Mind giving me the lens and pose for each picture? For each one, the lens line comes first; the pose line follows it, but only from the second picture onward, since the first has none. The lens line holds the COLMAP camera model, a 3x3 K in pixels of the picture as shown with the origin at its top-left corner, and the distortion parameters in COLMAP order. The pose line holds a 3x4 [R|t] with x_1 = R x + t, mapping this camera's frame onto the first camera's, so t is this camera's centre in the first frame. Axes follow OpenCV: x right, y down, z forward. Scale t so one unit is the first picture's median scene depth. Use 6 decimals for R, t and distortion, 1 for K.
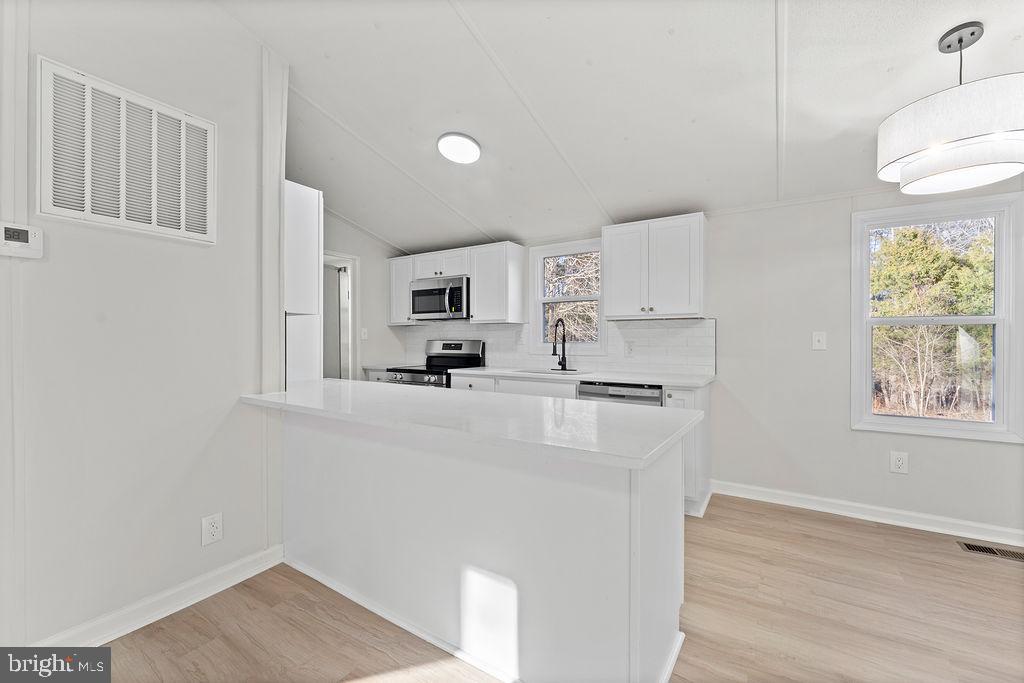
lens RADIAL K [[418.5, 0, 513.2], [0, 418.5, 343.1], [0, 0, 1]] dist [-0.000257, -0.000939]
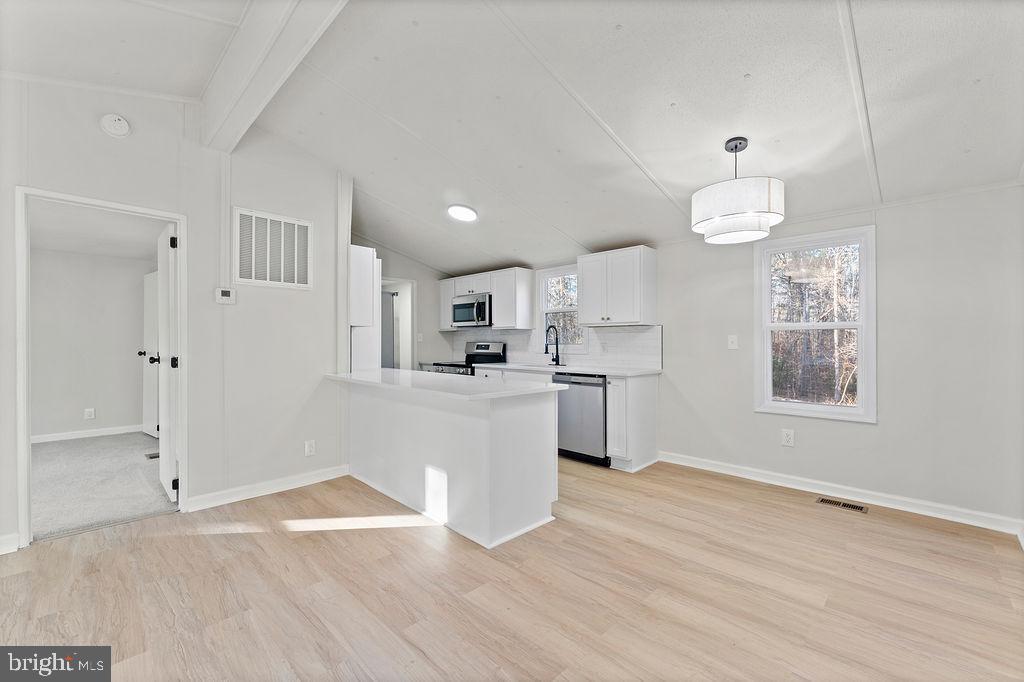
lens RADIAL K [[418.5, 0, 515.9], [0, 418.5, 341.8], [0, 0, 1]] dist [-0.000257, -0.000939]
pose [[0.978377, -0.002324, -0.206817, 0.278896], [0.000905, 0.999975, -0.006952, 0.001189], [0.206828, 0.006615, 0.978355, -0.311332]]
